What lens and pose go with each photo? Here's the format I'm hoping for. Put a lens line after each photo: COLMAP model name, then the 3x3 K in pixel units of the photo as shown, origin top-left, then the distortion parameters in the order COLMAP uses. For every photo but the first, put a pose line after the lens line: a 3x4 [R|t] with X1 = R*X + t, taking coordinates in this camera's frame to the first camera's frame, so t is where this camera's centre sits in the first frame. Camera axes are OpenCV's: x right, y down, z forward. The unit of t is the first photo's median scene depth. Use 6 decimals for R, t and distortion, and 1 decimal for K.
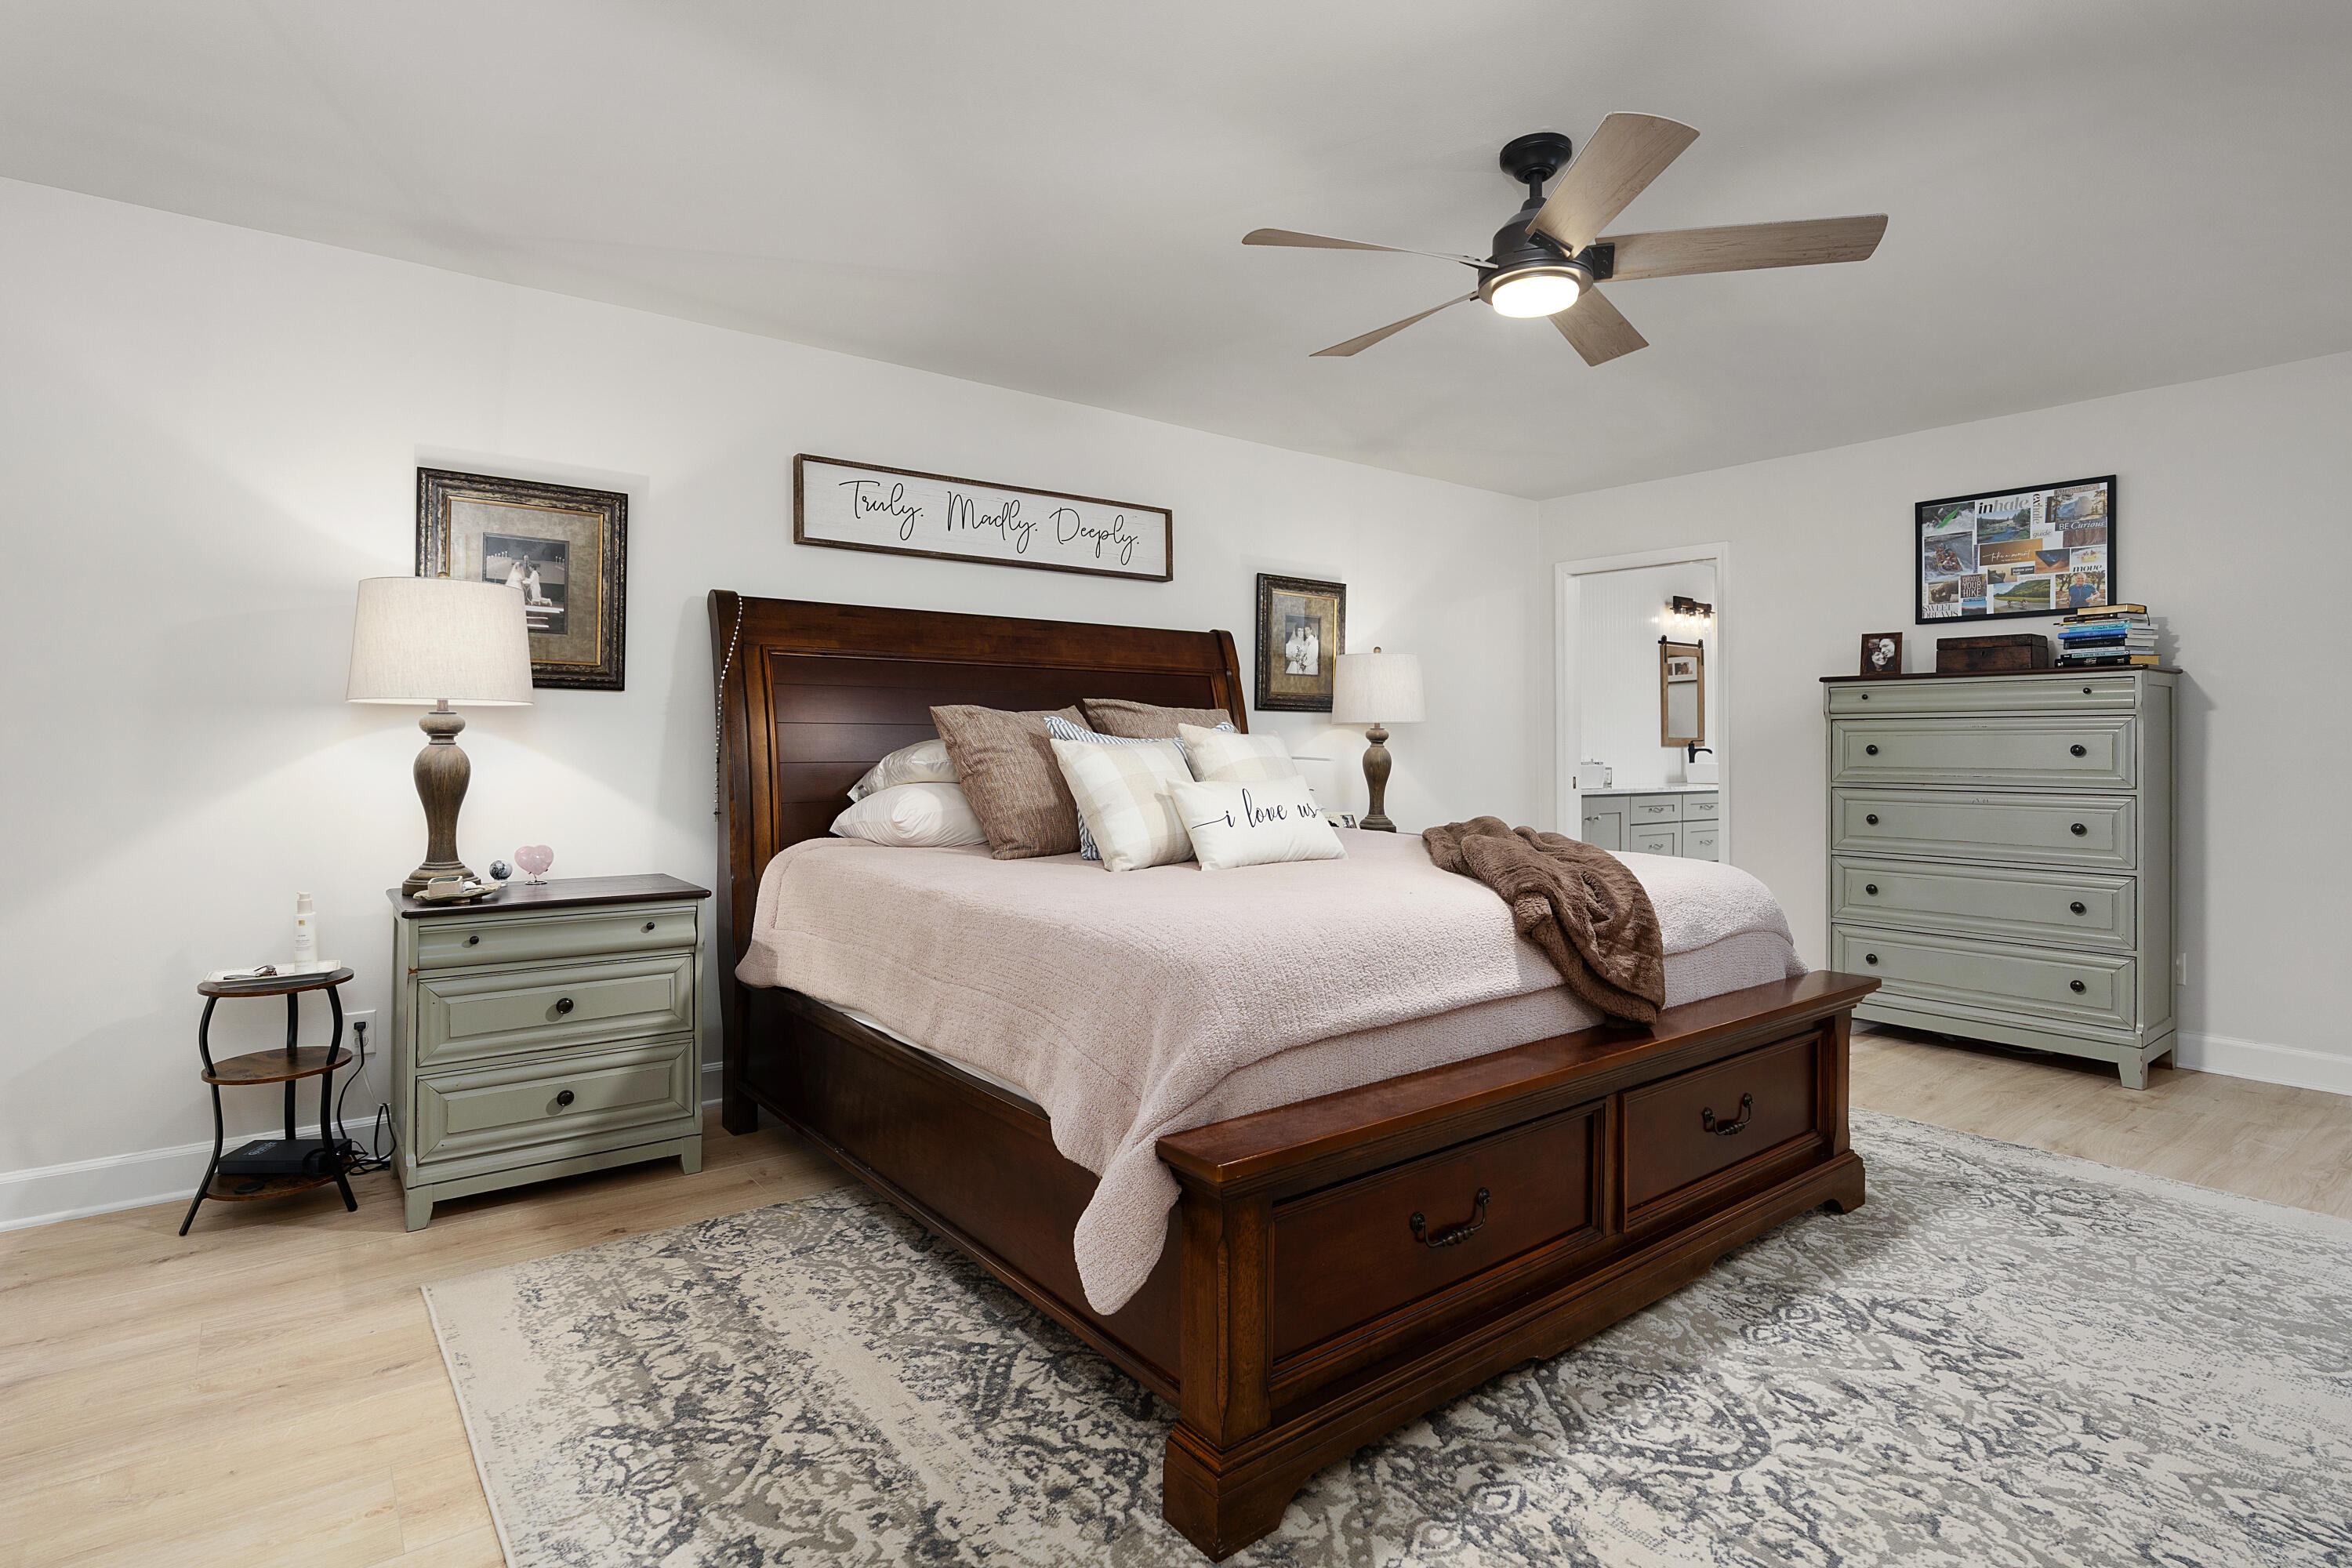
lens RADIAL K [[1172.5, 0, 1169.8], [0, 1172.5, 742.8], [0, 0, 1]] dist [-0.000911, 0.000472]
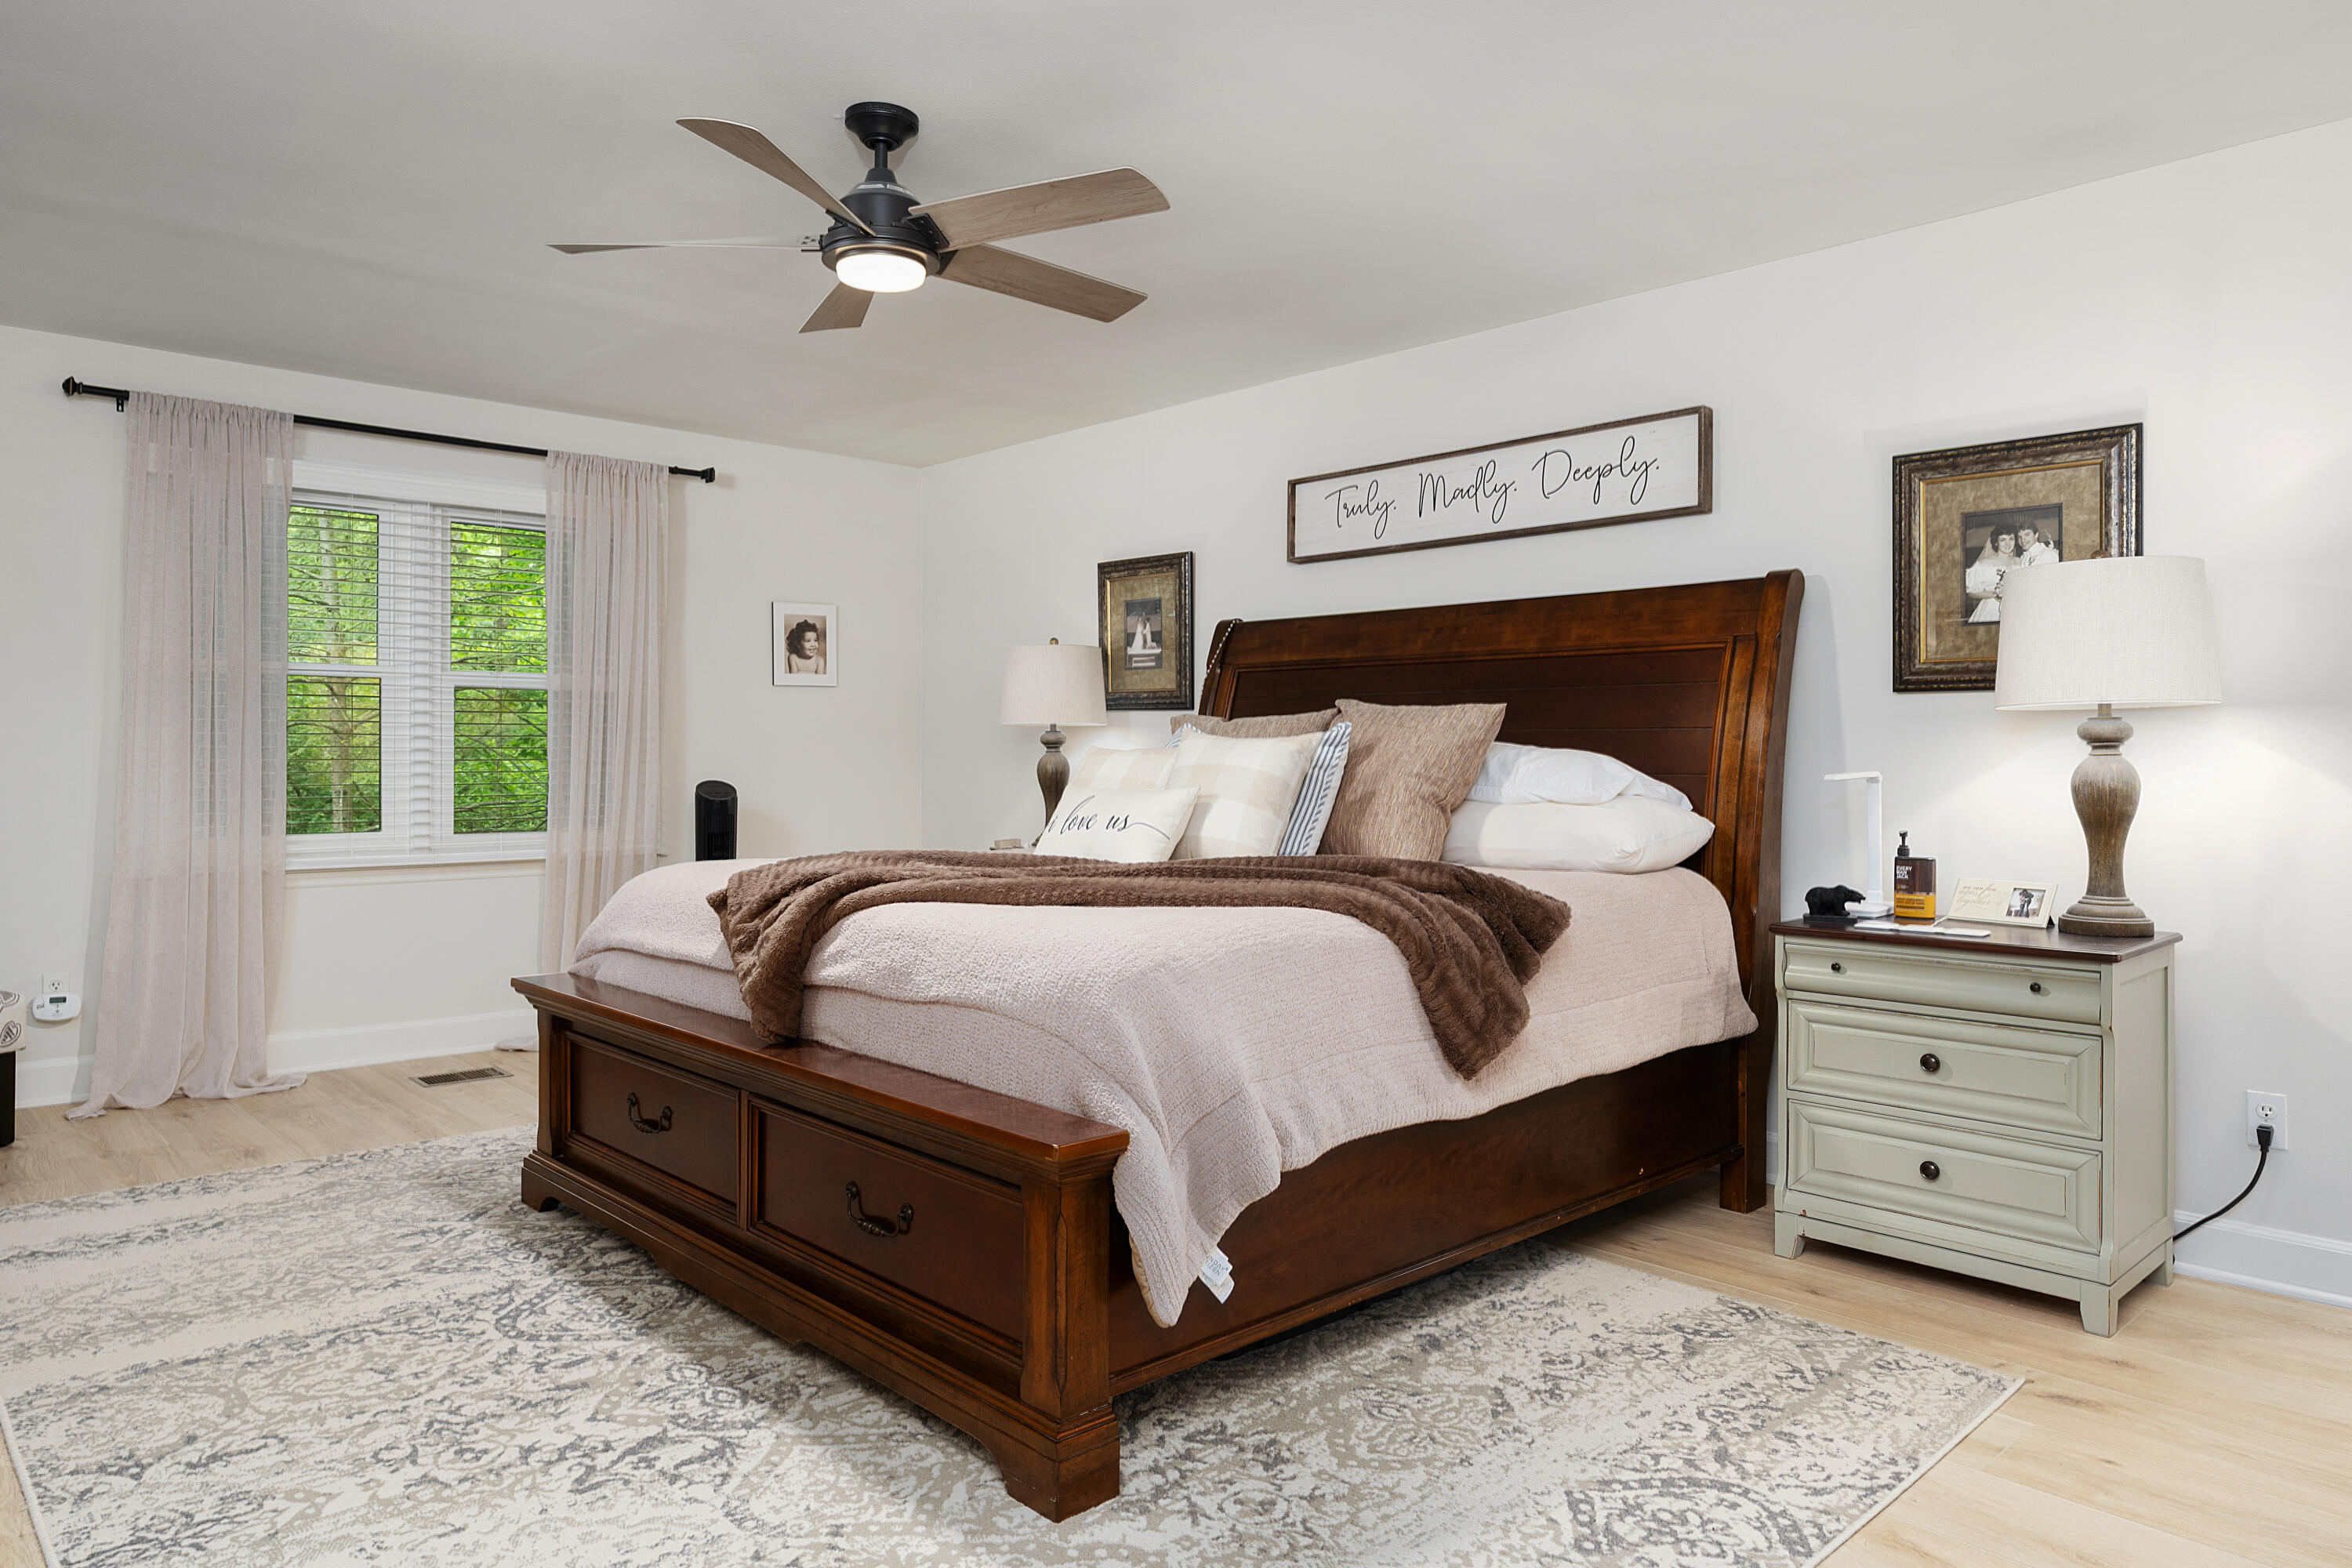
lens RADIAL K [[1494.0, 0, 1176.1], [0, 1494.0, 773.0], [0, 0, 1]] dist [-0.027249, 0.001994]
pose [[0.100958, 0.012253, -0.994815, 1.673221], [0.001605, 0.999921, 0.012479, 0.005433], [0.994889, -0.002856, 0.100931, 1.228390]]
